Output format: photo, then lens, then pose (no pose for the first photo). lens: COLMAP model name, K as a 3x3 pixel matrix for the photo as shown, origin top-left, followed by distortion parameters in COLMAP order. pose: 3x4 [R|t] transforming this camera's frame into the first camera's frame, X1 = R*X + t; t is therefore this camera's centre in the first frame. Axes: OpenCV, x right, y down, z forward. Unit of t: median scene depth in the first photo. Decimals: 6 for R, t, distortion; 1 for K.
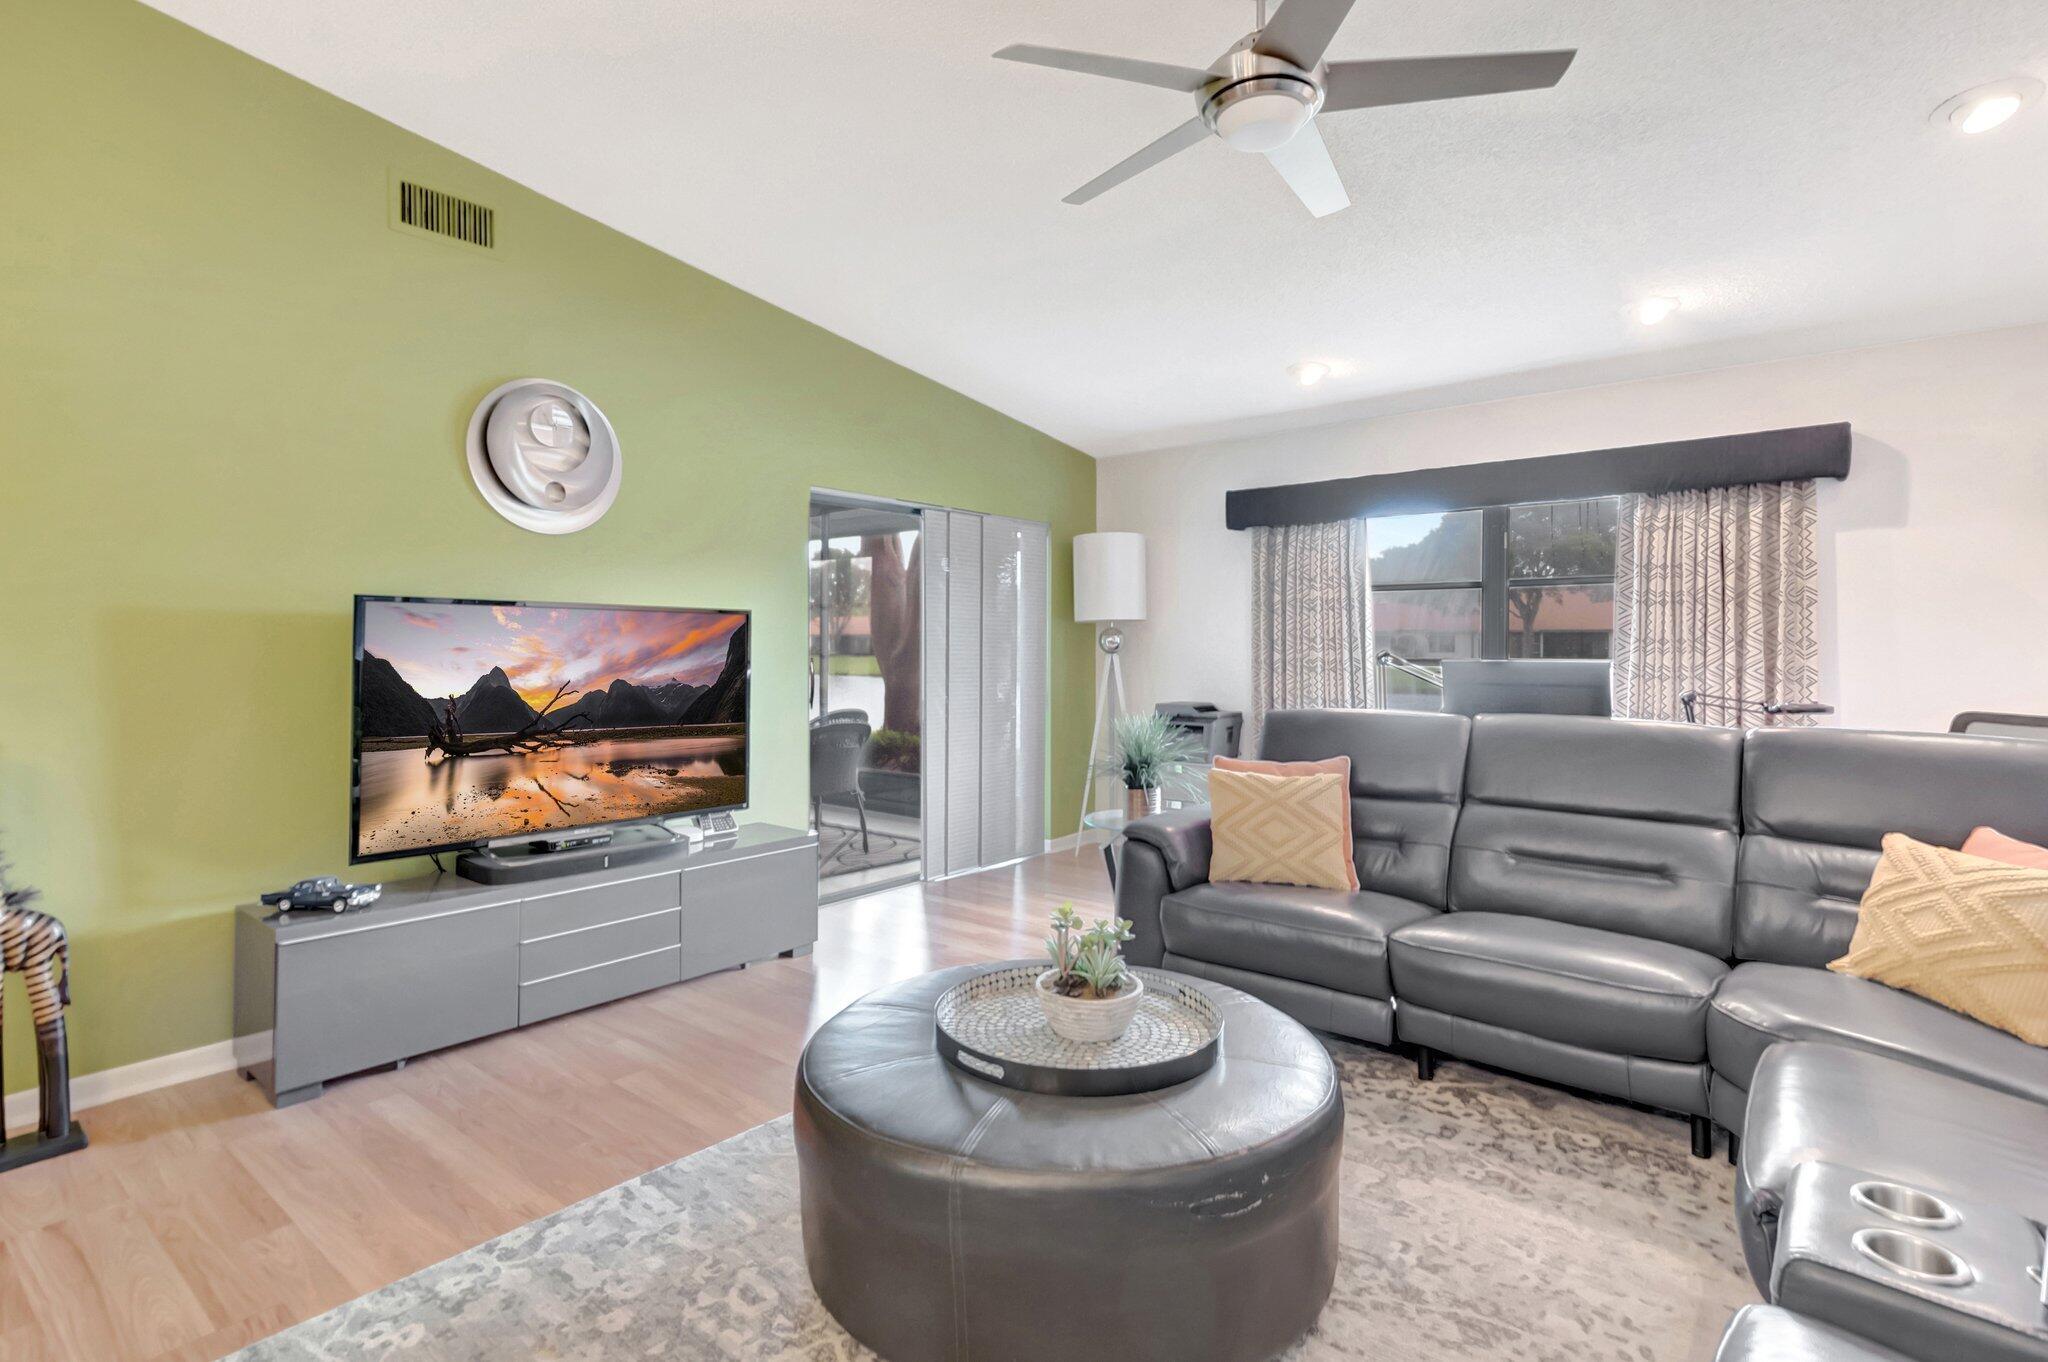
lens RADIAL K [[1003.4, 0, 993.6], [0, 1003.4, 648.7], [0, 0, 1]] dist [0.014596, 0.000190]
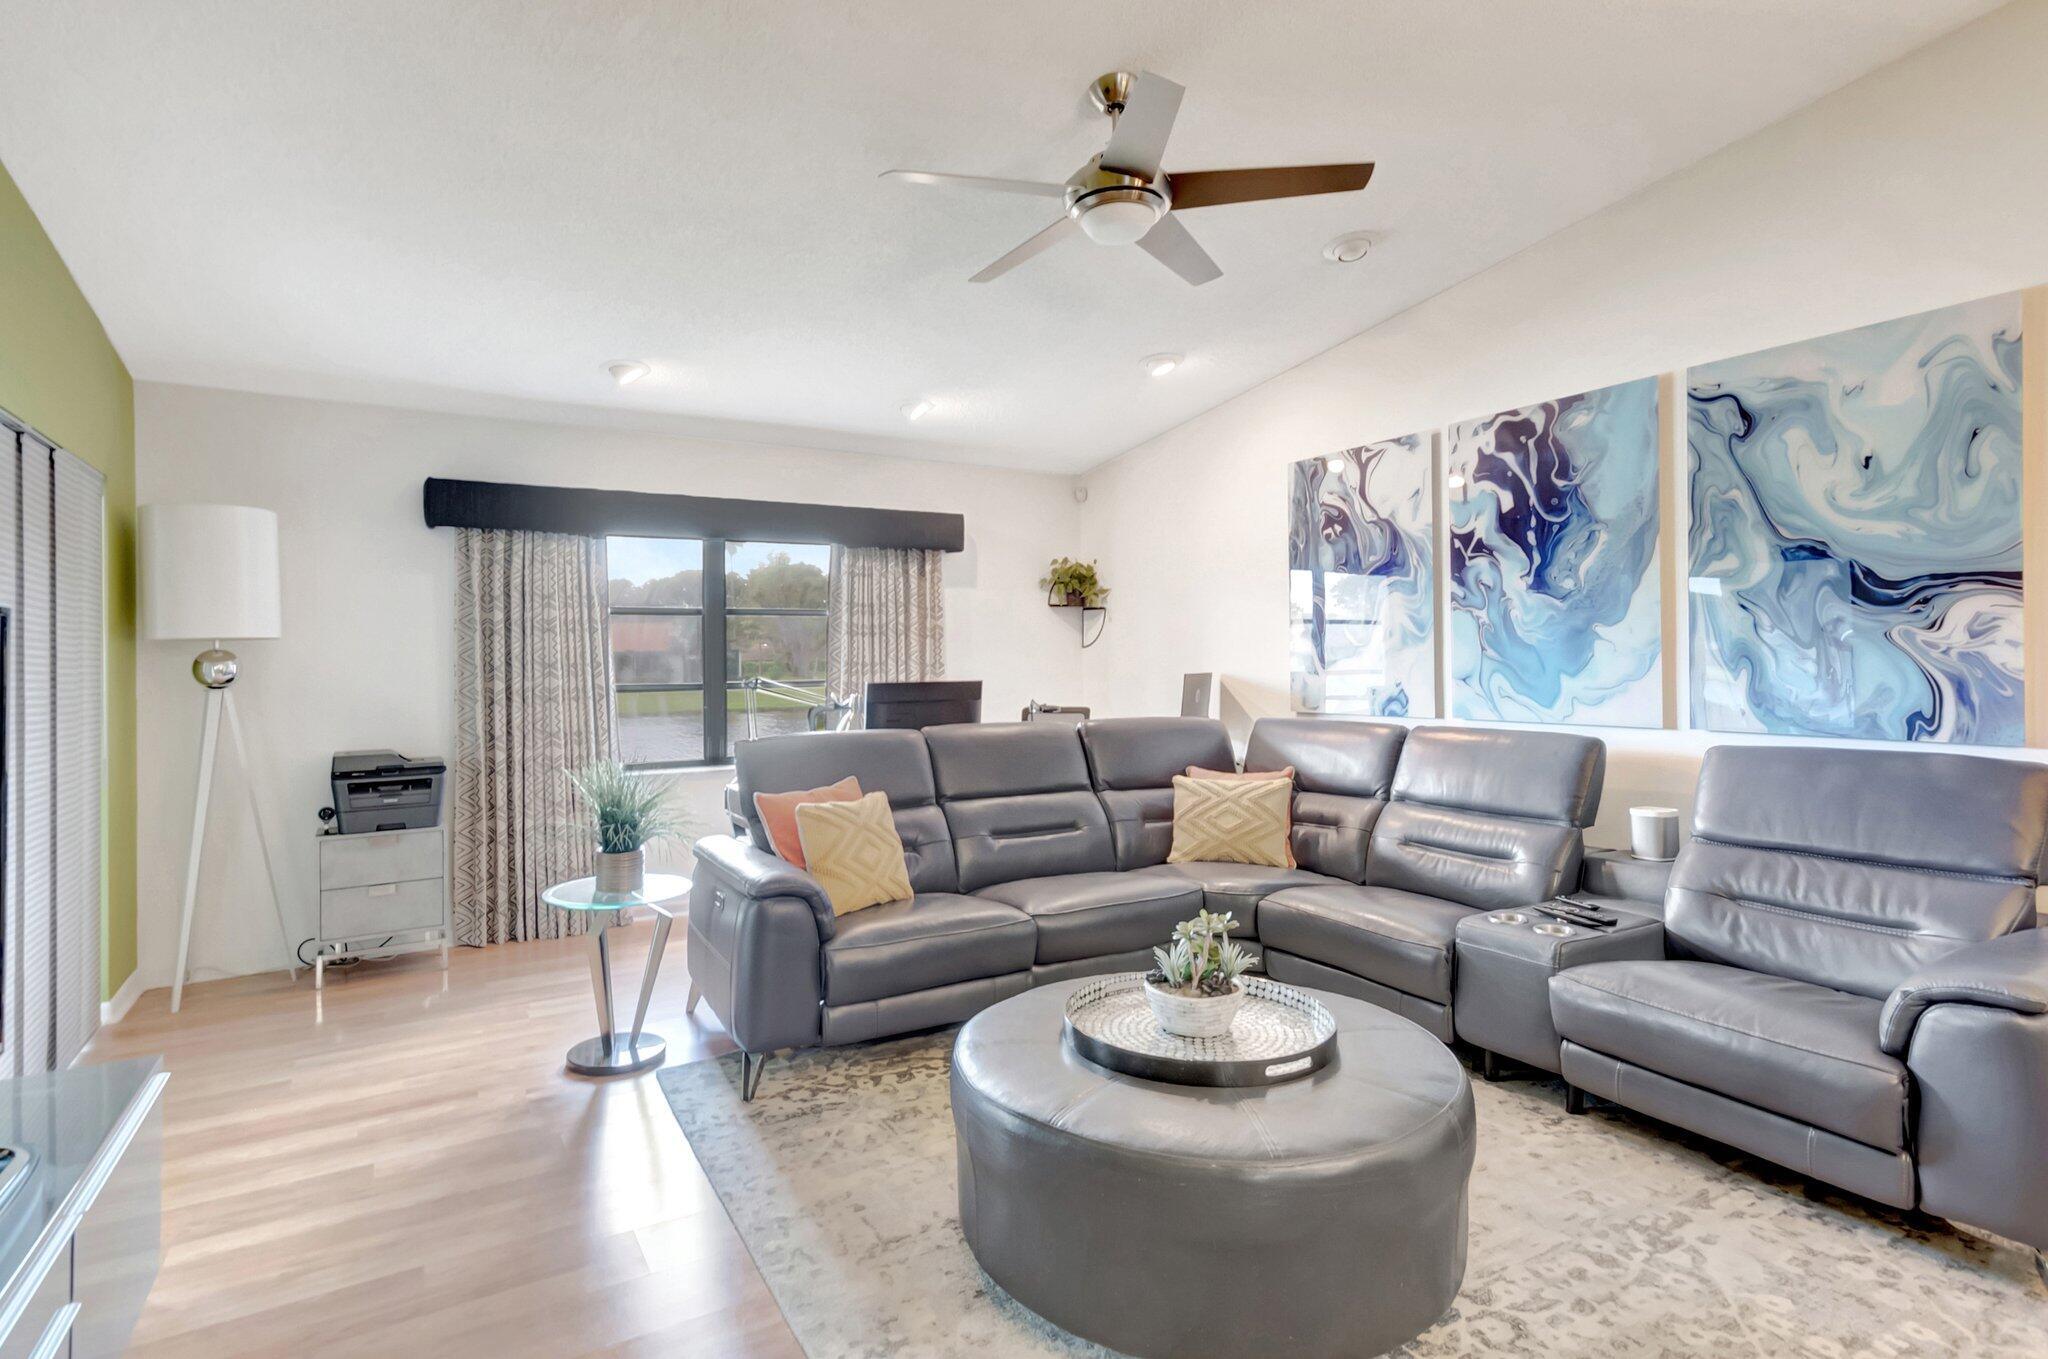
lens RADIAL K [[1028.3, 0, 1022.1], [0, 1028.3, 657.5], [0, 0, 1]] dist [0.001774, 0.010256]
pose [[0.335556, -0.000026, 0.942020, -0.497822], [0.013666, 0.999895, -0.004840, -0.007356], [-0.941921, 0.014498, 0.335521, 0.394253]]
